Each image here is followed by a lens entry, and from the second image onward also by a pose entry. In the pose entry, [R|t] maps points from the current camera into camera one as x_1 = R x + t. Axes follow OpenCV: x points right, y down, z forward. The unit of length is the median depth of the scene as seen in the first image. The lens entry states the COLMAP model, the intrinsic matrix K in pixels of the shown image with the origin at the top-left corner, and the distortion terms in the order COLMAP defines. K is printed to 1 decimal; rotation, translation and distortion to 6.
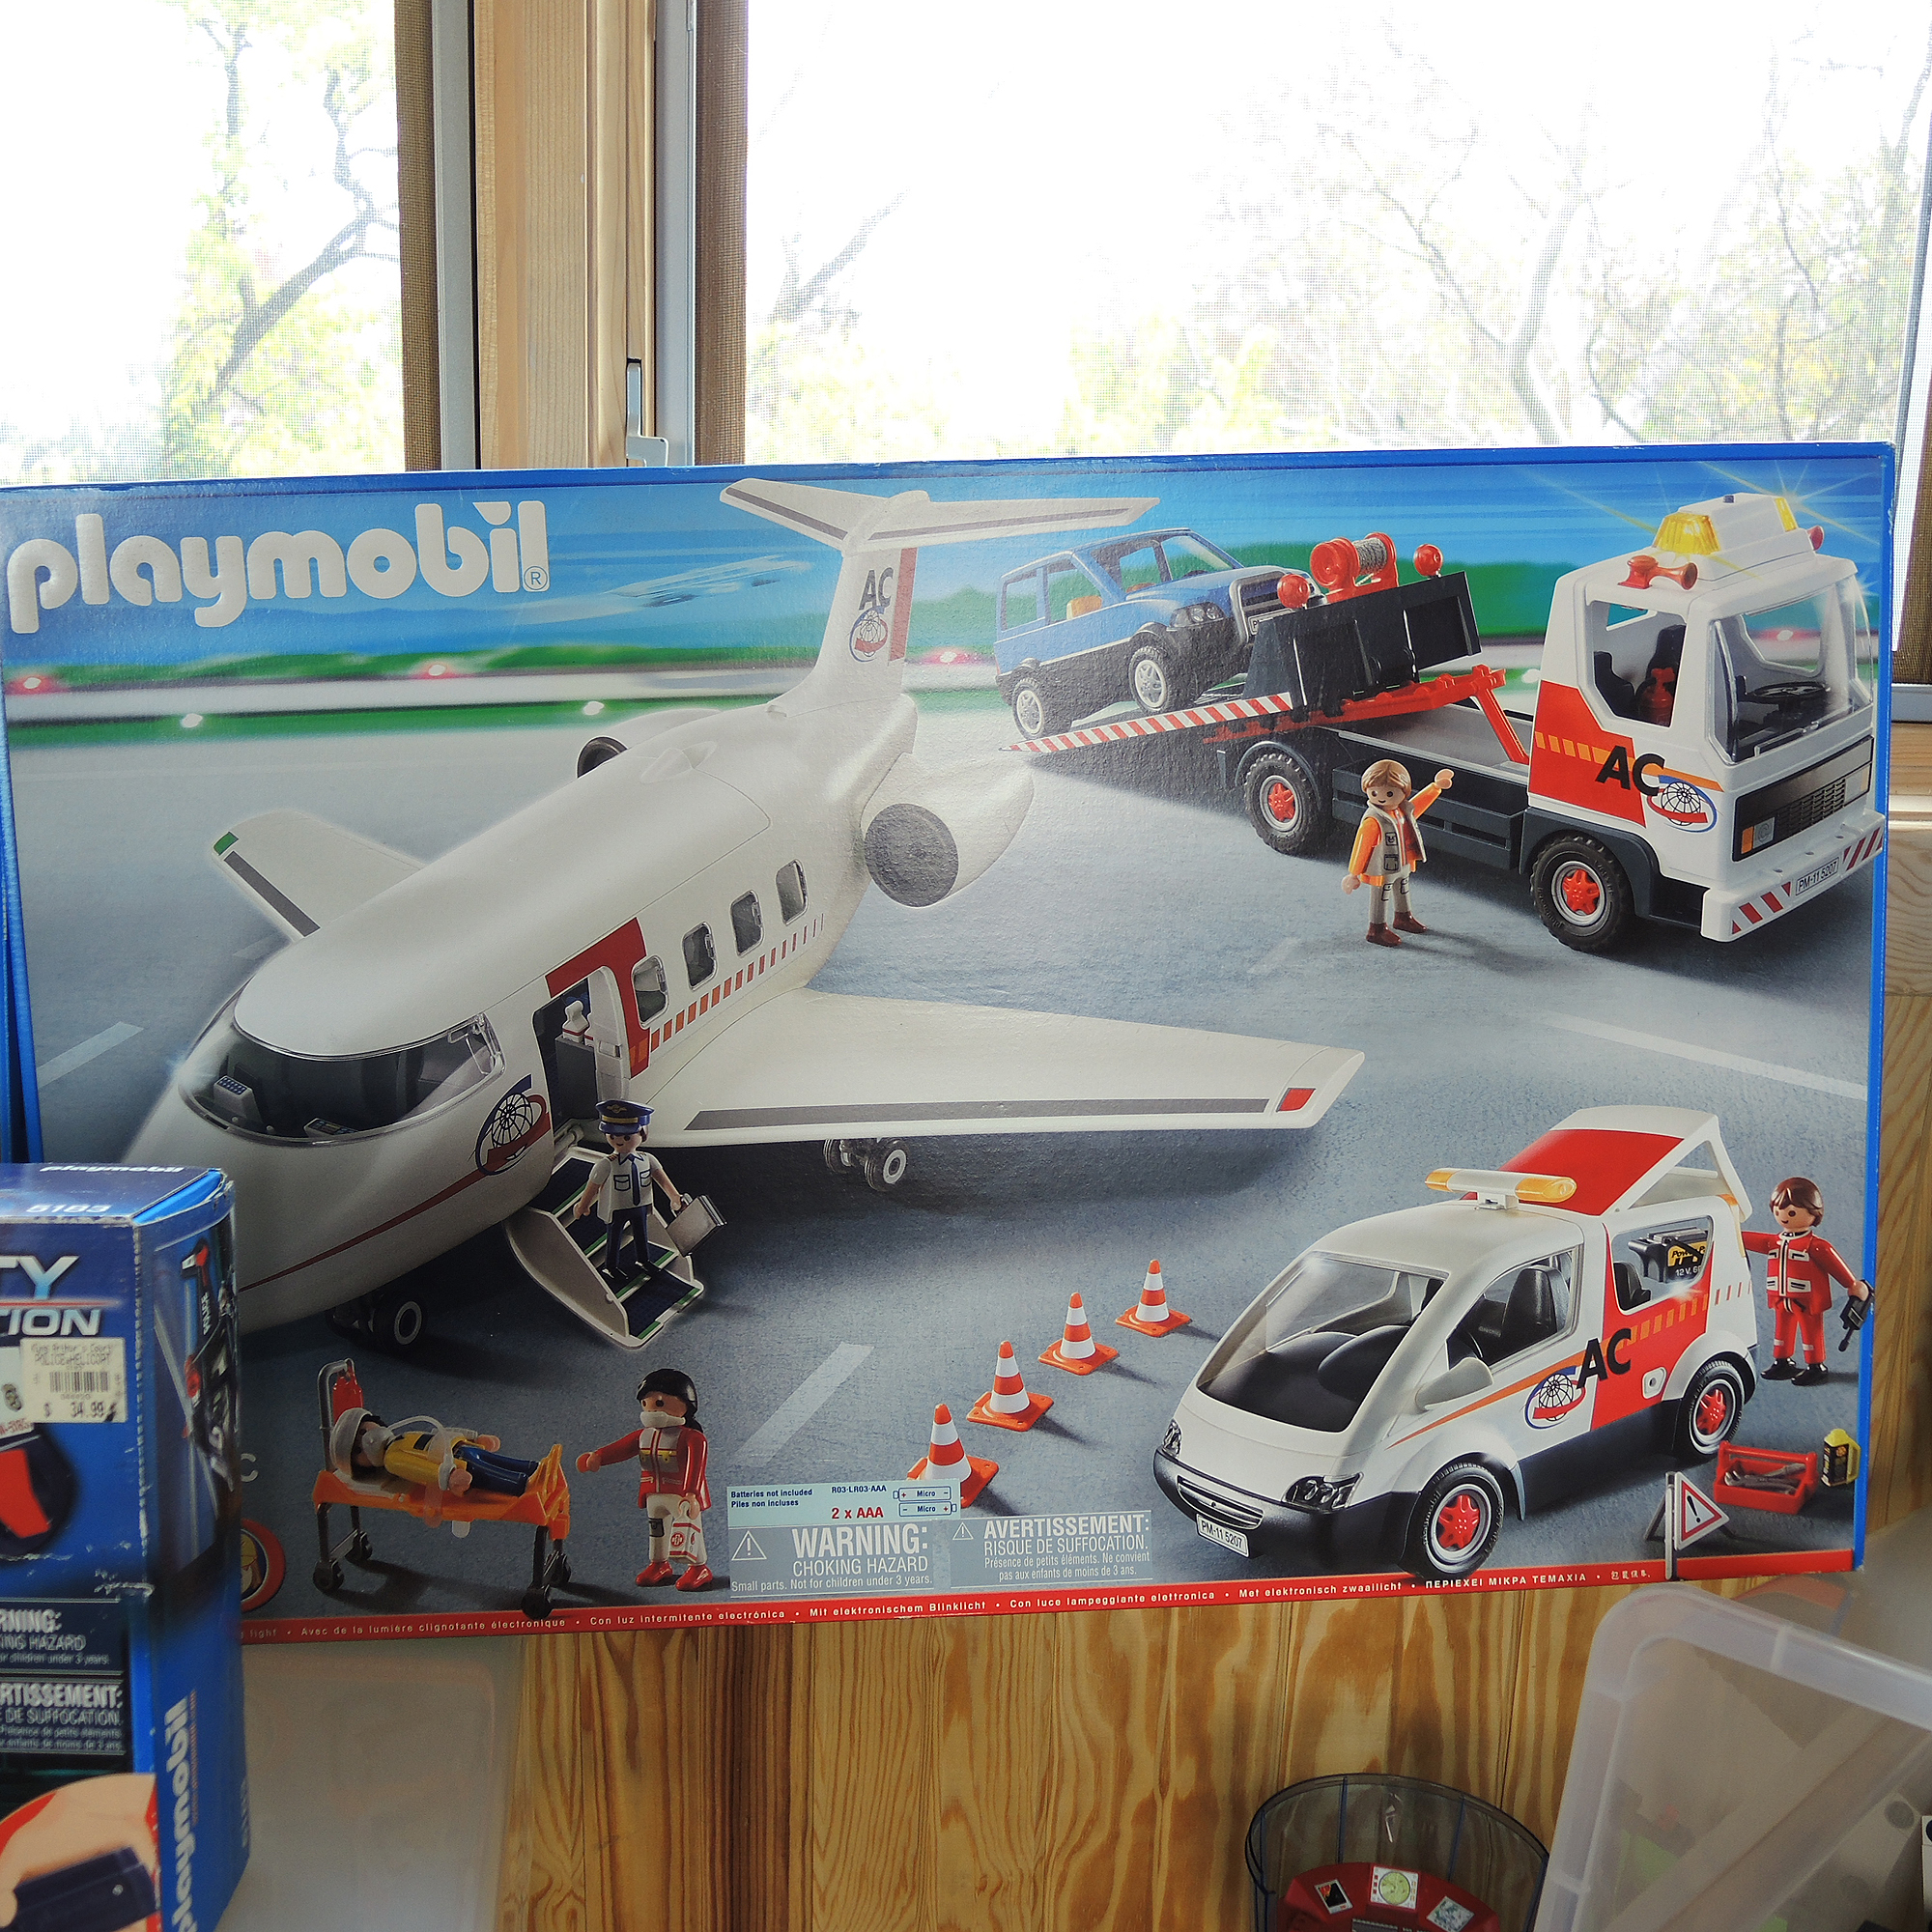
lens RADIAL K [[2149.0, 0, 966.0], [0, 2149.0, 966.0], [0, 0, 1]] dist [-0.036852, -0.059326]
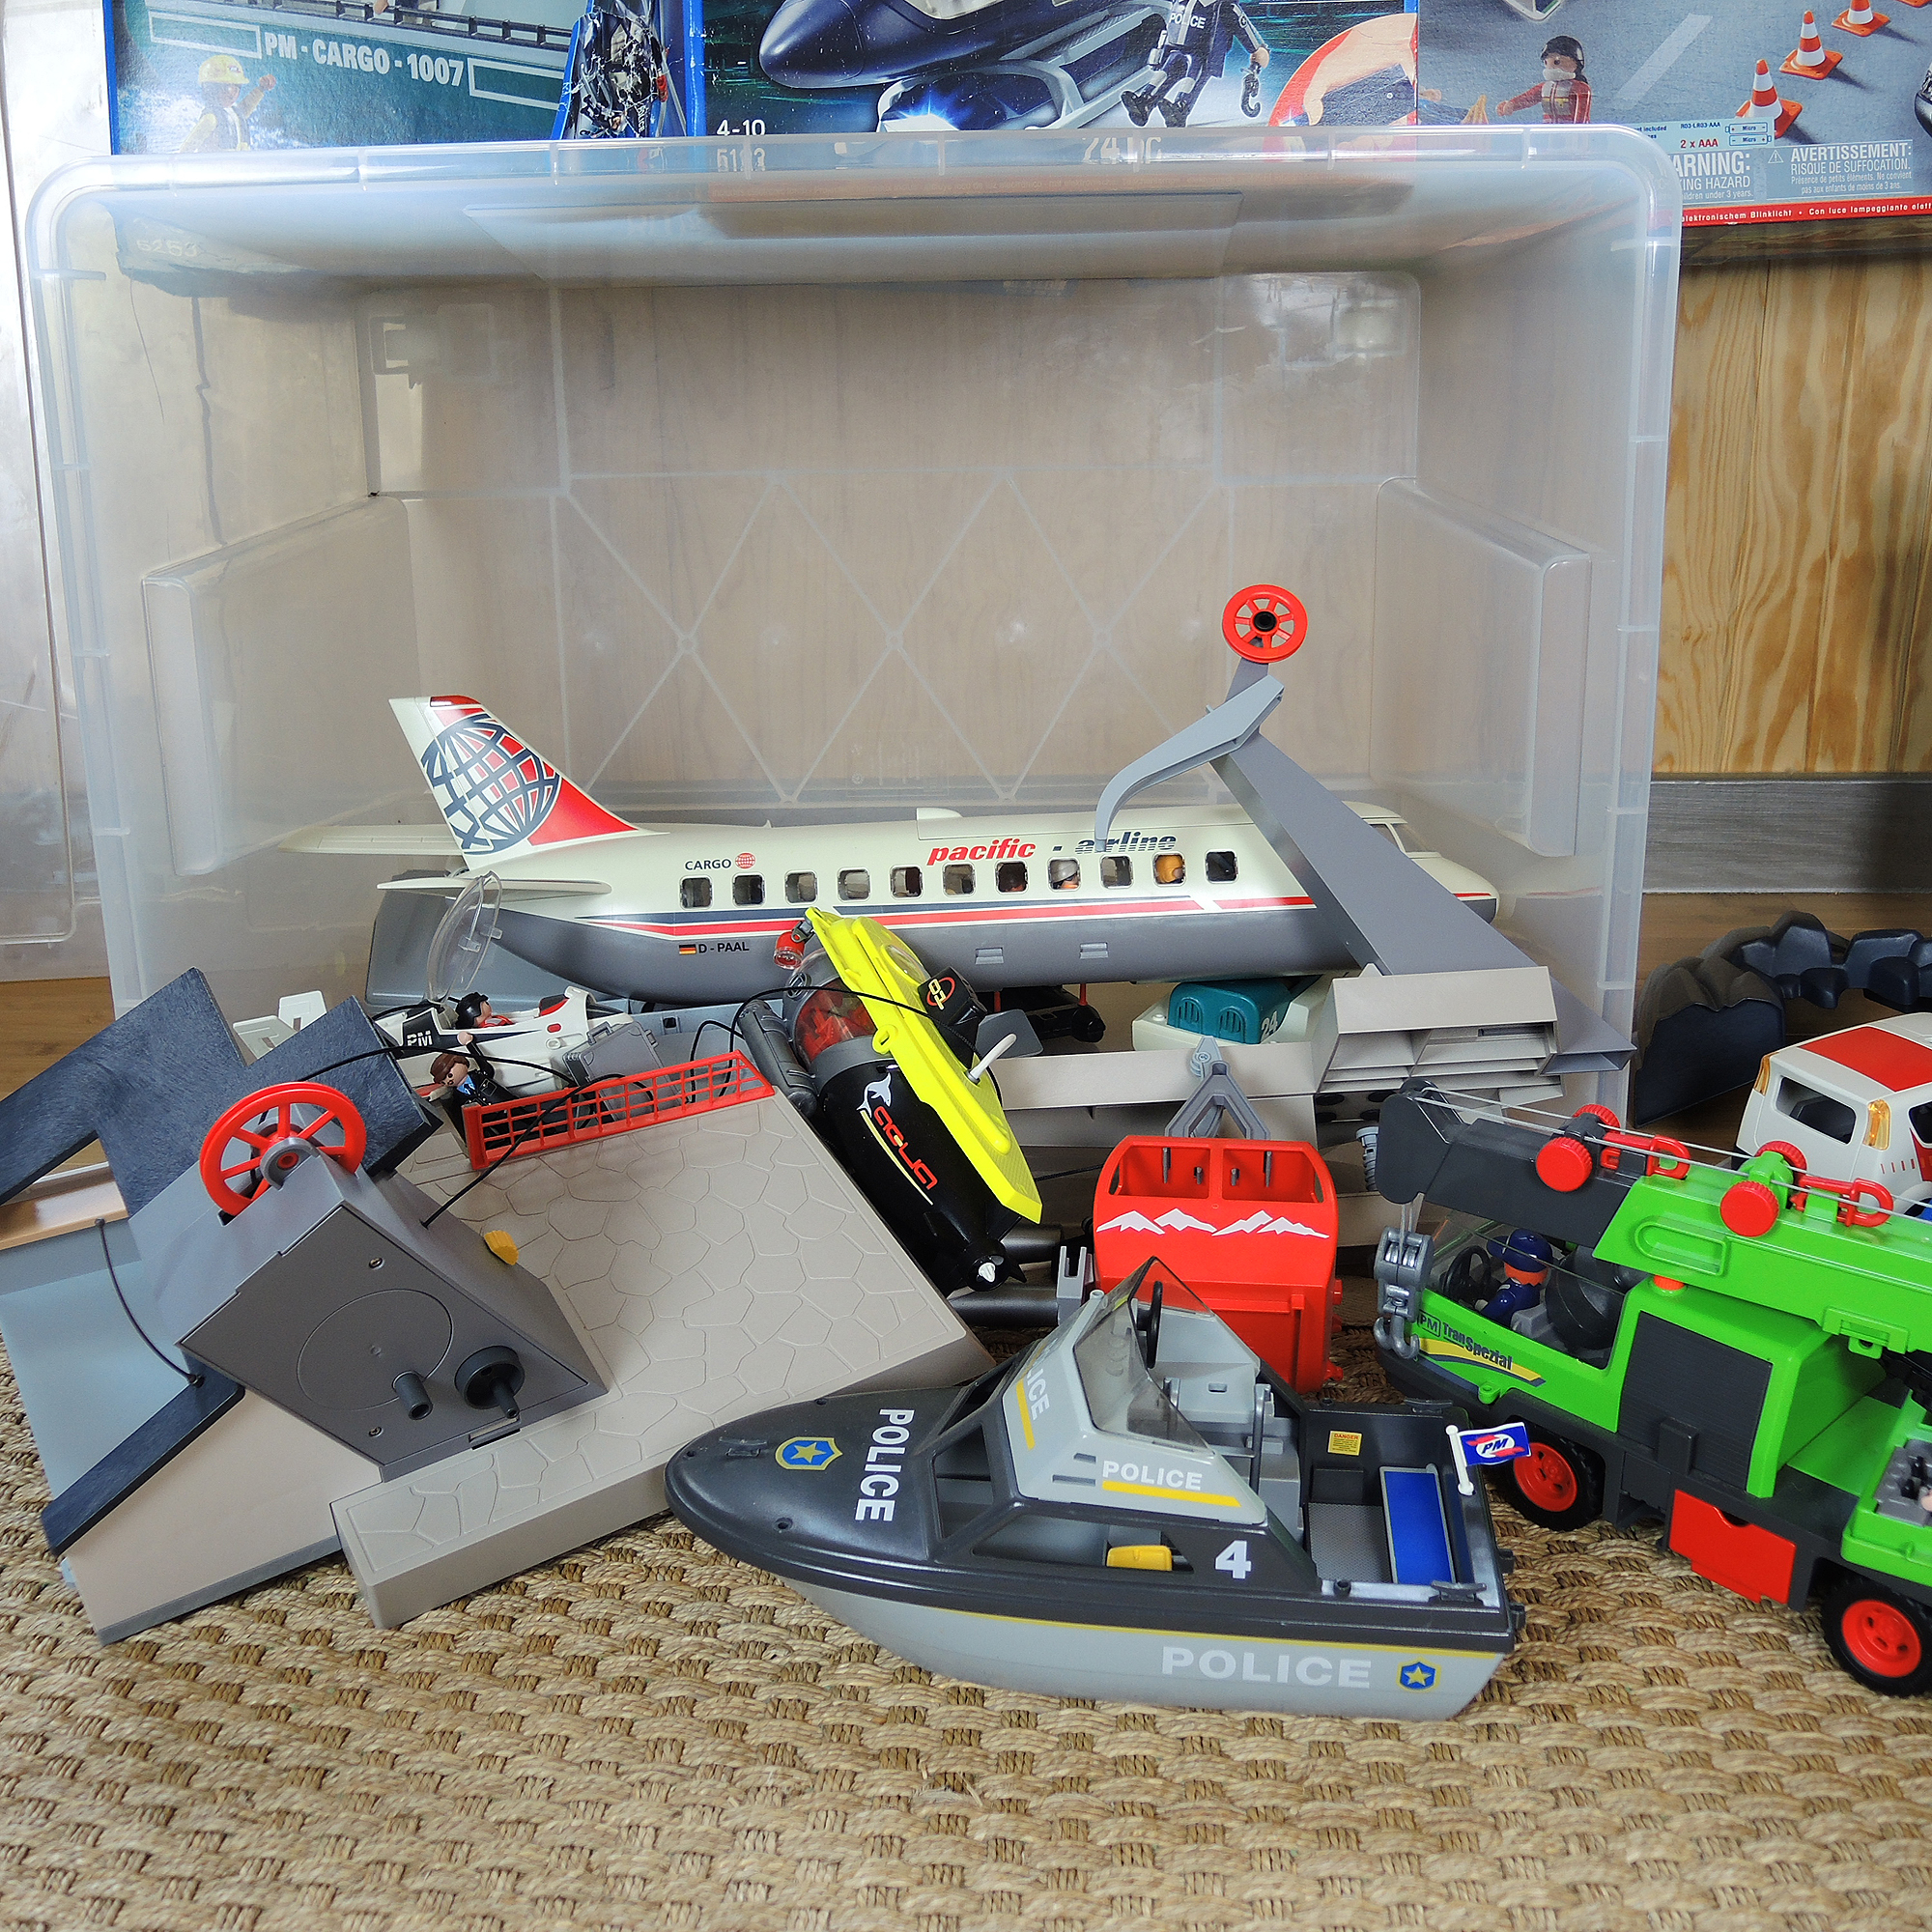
lens RADIAL K [[2149.0, 0, 966.0], [0, 2149.0, 966.0], [0, 0, 1]] dist [-0.036852, -0.059326]
pose [[0.994613, -0.013874, -0.102724, -0.388171], [0.025705, 0.993060, 0.114762, 0.613845], [0.100419, -0.116785, 0.988068, -0.456781]]
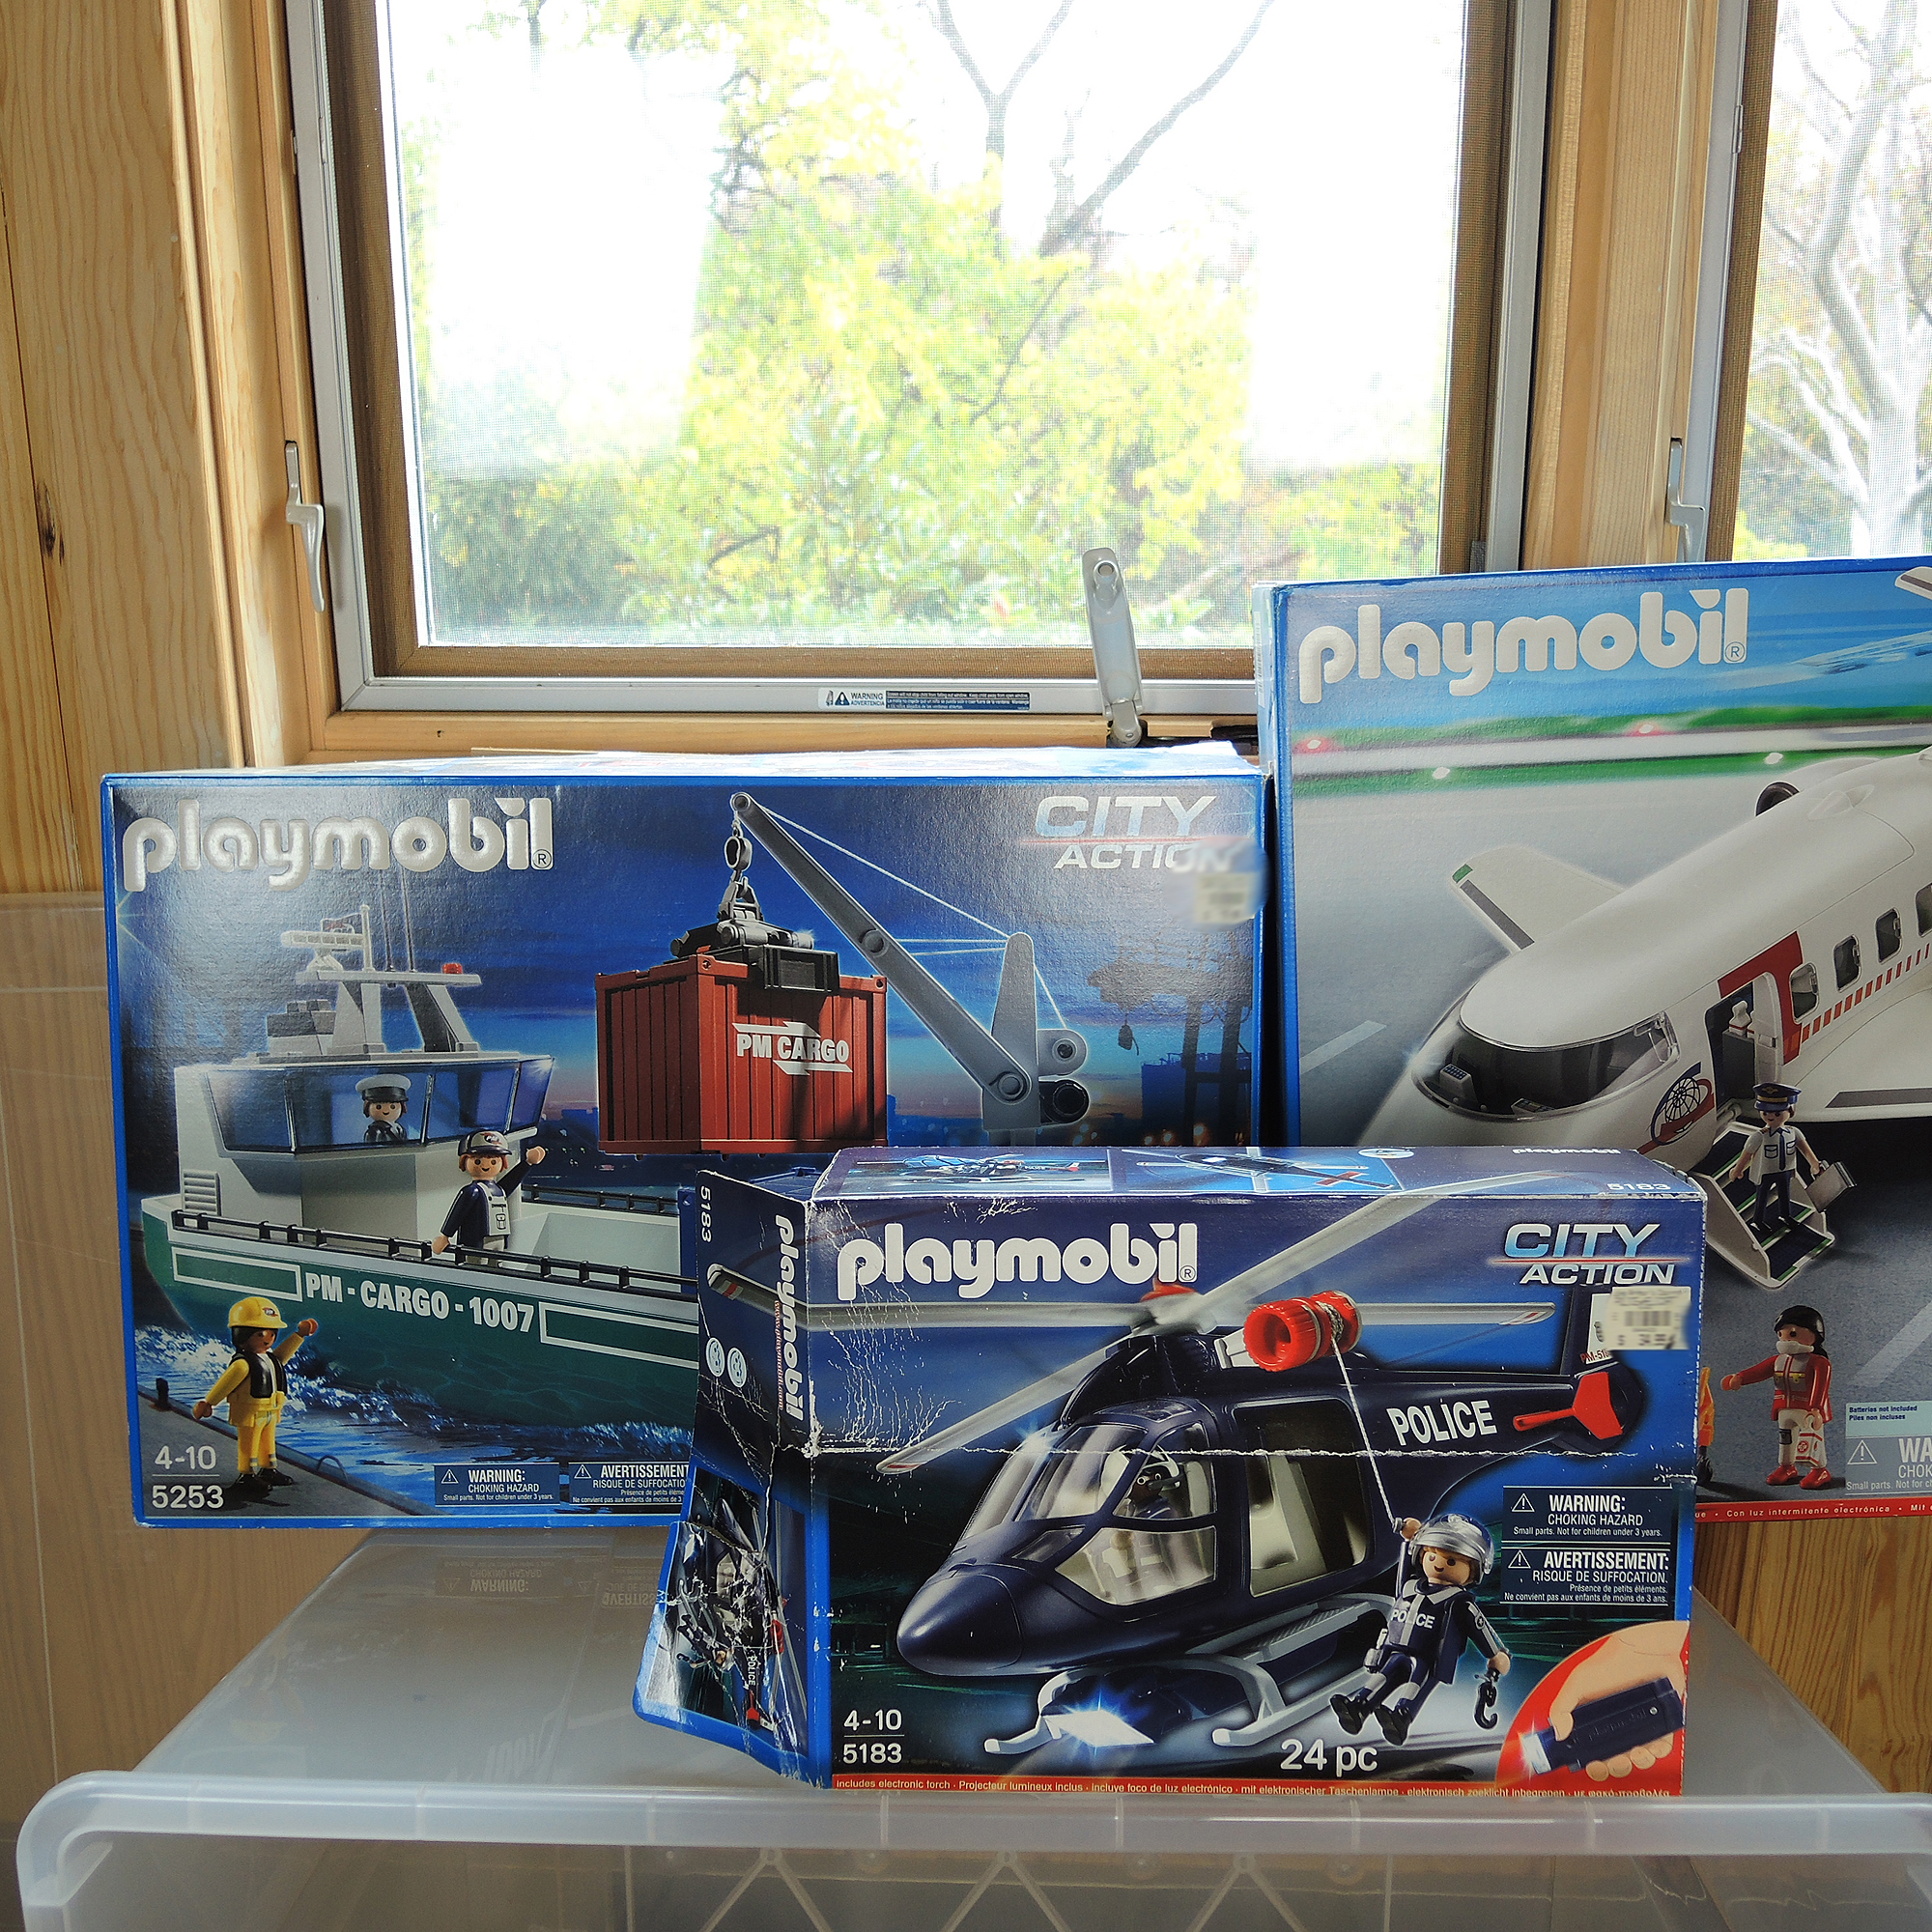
lens RADIAL K [[2149.0, 0, 966.0], [0, 2149.0, 966.0], [0, 0, 1]] dist [-0.036852, -0.059326]
pose [[0.993557, -0.004604, -0.113242, -0.465034], [0.008659, 0.999338, 0.035345, -0.047928], [0.113004, -0.036098, 0.992939, -0.228539]]
